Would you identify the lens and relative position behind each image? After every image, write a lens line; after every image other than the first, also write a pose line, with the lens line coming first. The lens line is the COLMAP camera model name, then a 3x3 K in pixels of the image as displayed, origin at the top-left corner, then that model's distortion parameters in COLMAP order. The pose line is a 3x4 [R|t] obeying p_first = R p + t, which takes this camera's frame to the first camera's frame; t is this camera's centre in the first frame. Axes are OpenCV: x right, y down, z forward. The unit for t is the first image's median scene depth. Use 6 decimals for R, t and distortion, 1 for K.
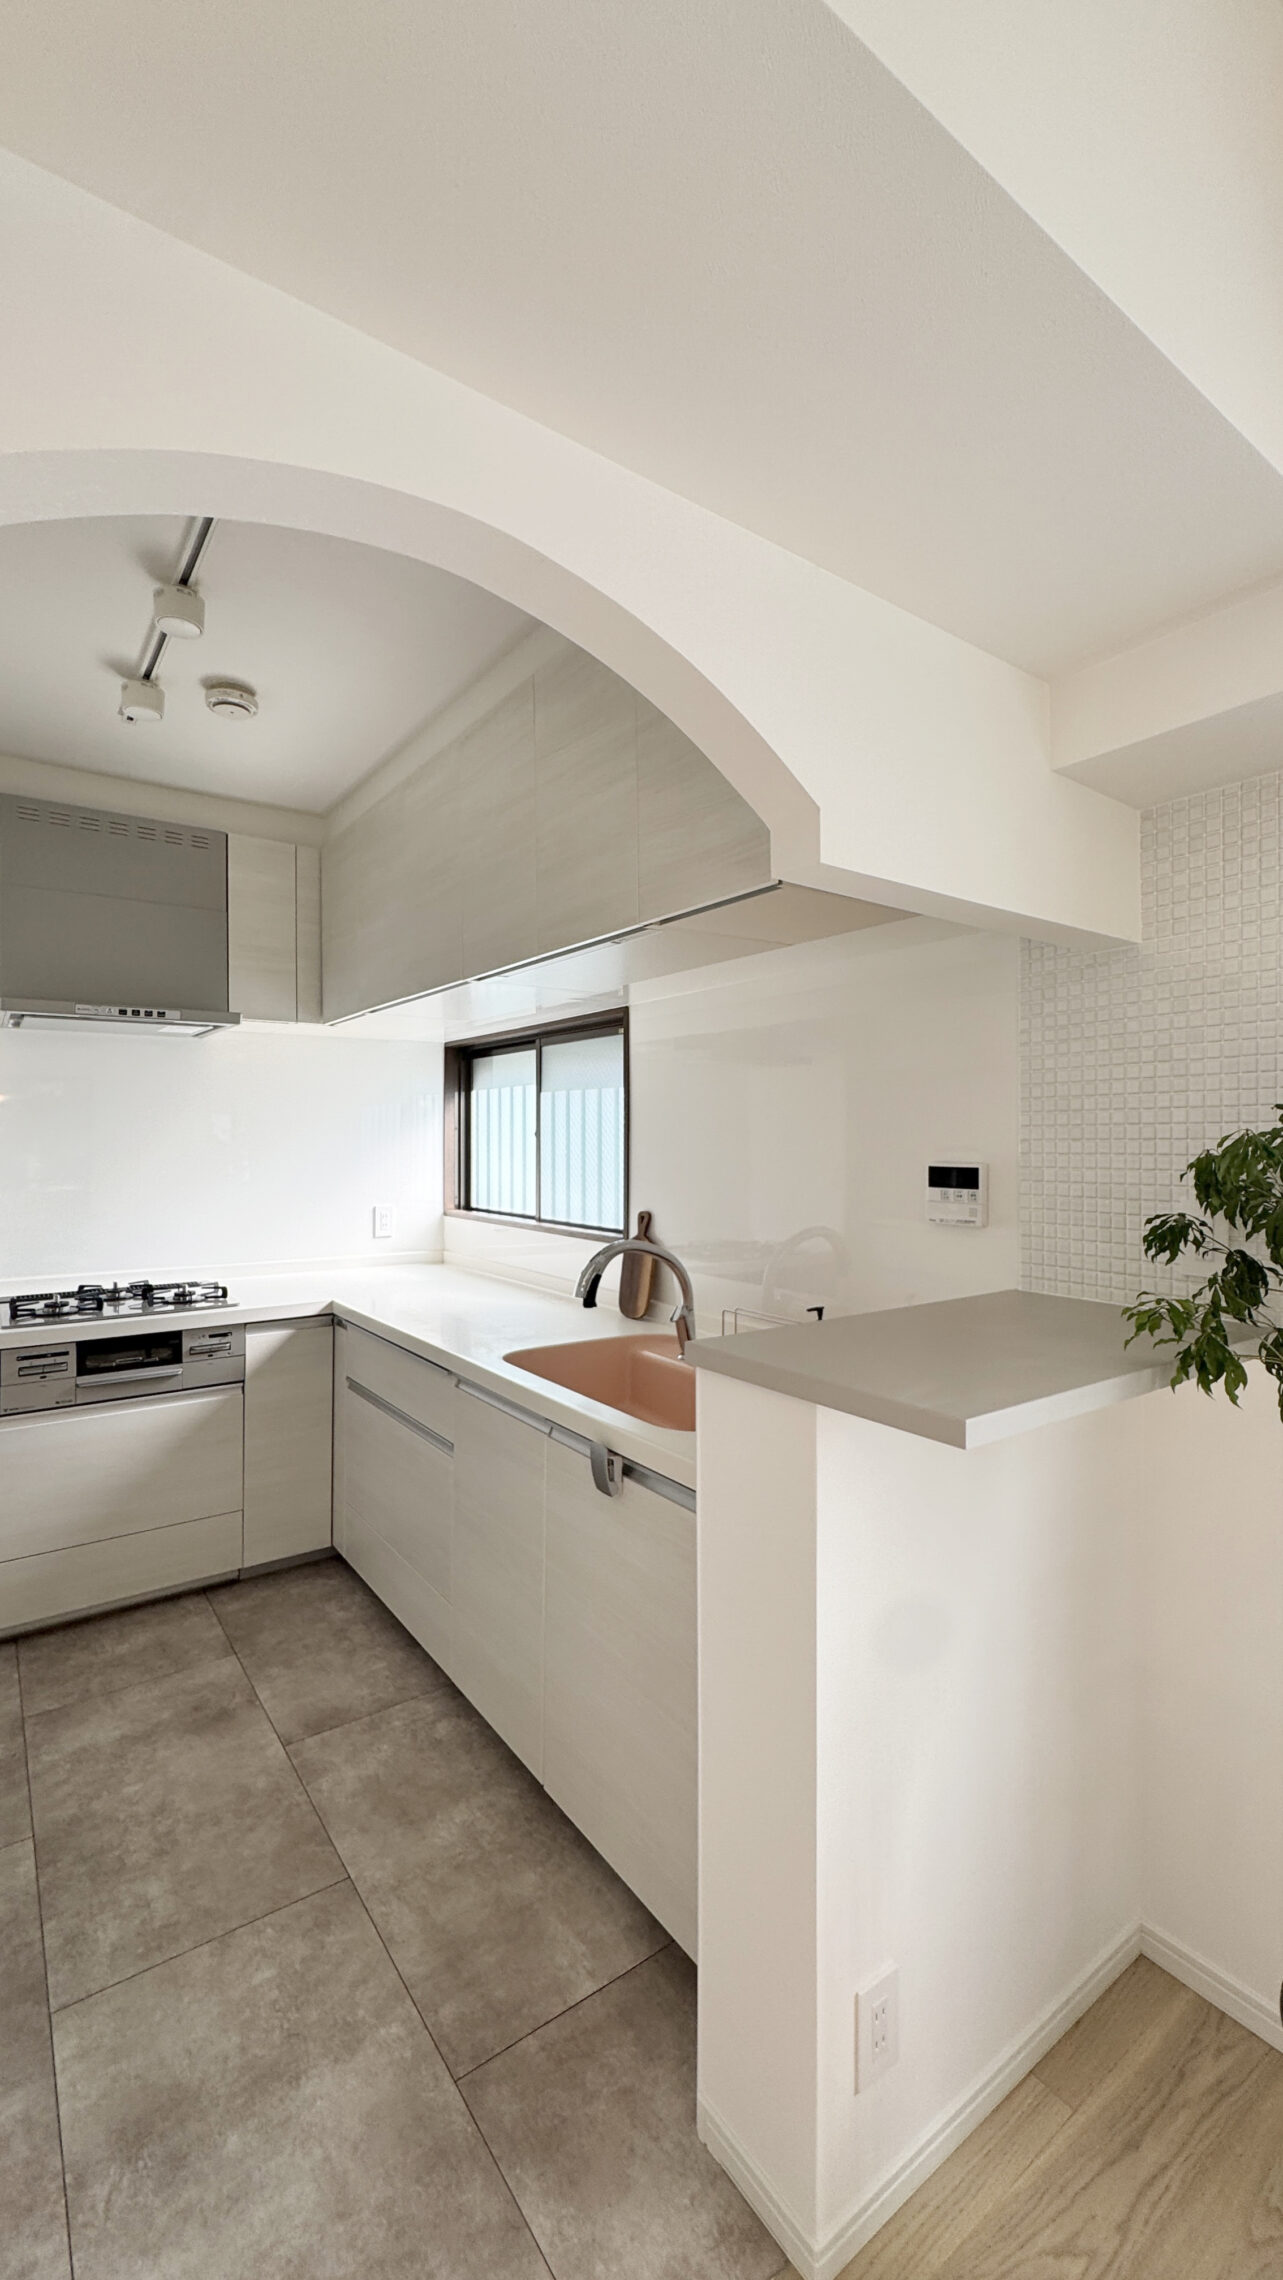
lens RADIAL K [[957.5, 0, 691.3], [0, 957.5, 1146.0], [0, 0, 1]] dist [-0.001298, -0.000412]
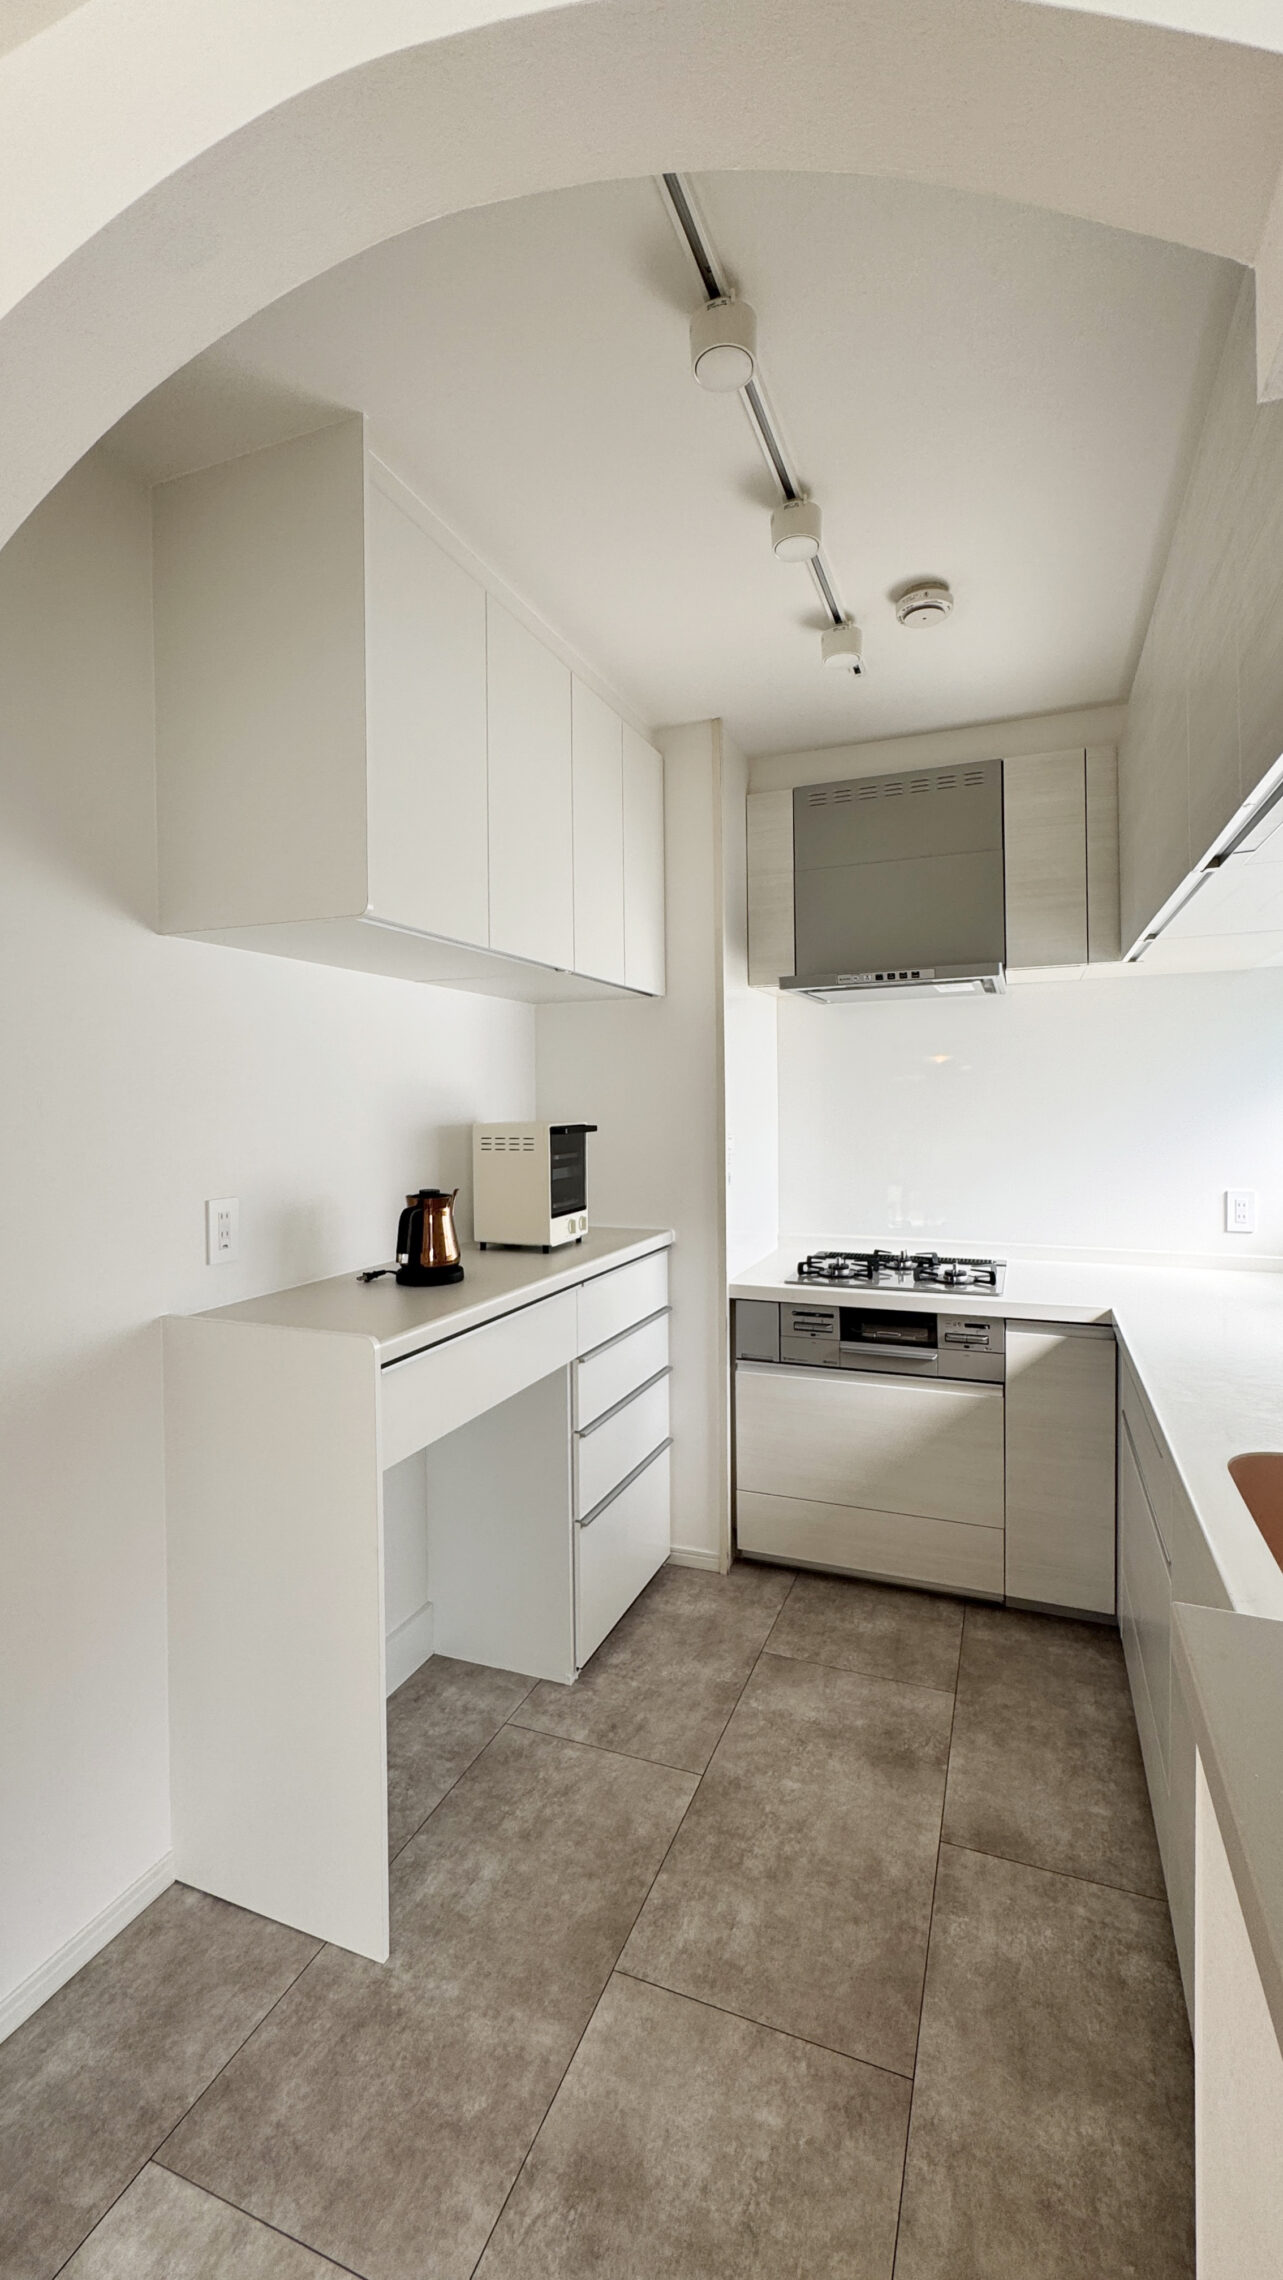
lens RADIAL K [[957.5, 0, 630.5], [0, 957.5, 1116.6], [0, 0, 1]] dist [-0.001298, -0.000412]
pose [[0.499321, 0.009750, -0.866362, 0.135038], [0.006137, 0.999872, 0.014790, -0.015126], [0.866396, -0.012701, 0.499197, 0.313469]]
